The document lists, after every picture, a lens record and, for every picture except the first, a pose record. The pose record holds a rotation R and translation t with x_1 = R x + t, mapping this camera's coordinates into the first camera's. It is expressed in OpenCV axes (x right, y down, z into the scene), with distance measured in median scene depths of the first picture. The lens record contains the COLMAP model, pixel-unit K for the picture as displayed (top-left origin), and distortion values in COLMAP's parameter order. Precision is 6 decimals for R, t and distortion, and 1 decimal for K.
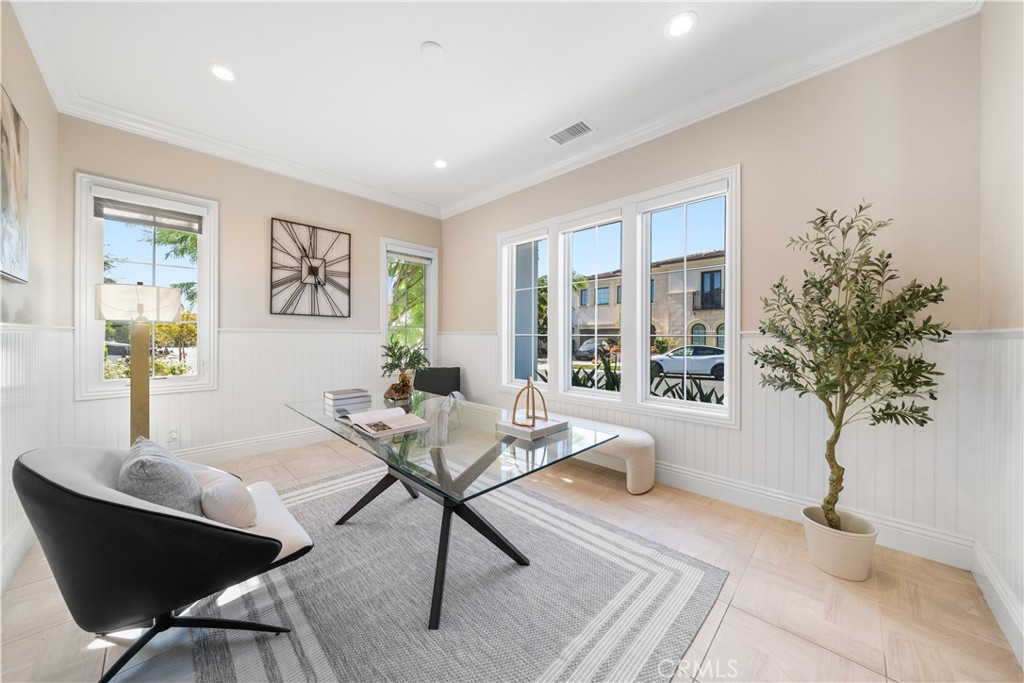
lens RADIAL K [[351.1, 0, 510.4], [0, 351.1, 336.3], [0, 0, 1]] dist [-0.008258, -0.000124]
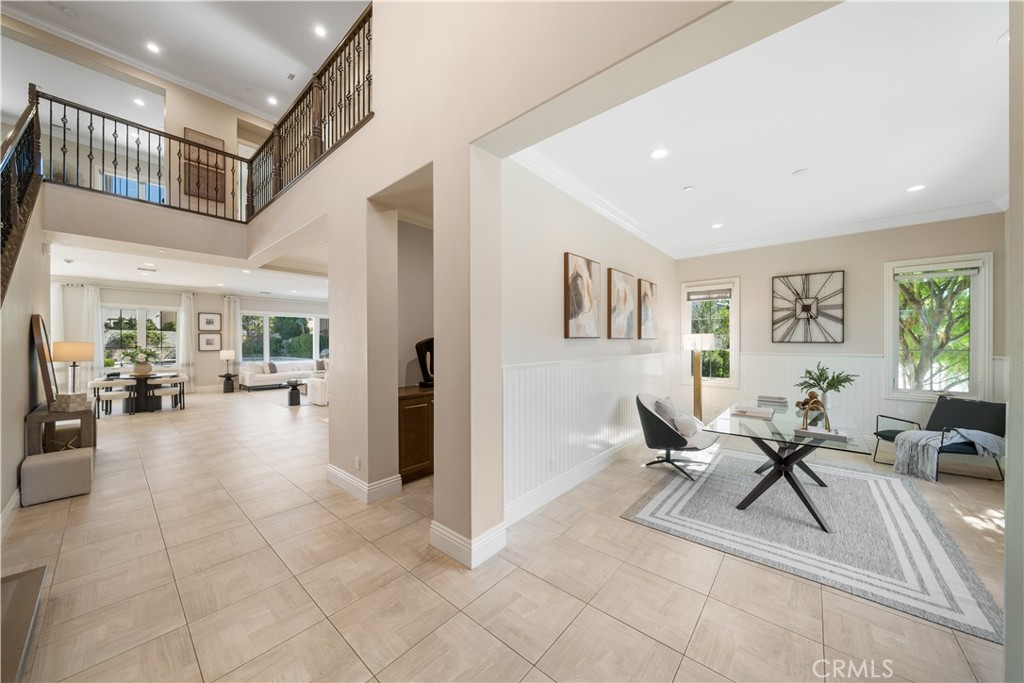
lens RADIAL K [[351.1, 0, 510.2], [0, 351.1, 344.3], [0, 0, 1]] dist [-0.000214, -0.000024]
pose [[0.064715, 0.001750, -0.997902, 0.706499], [0.001958, 0.999996, 0.001881, -0.060366], [0.997902, -0.002075, 0.064711, -0.194802]]
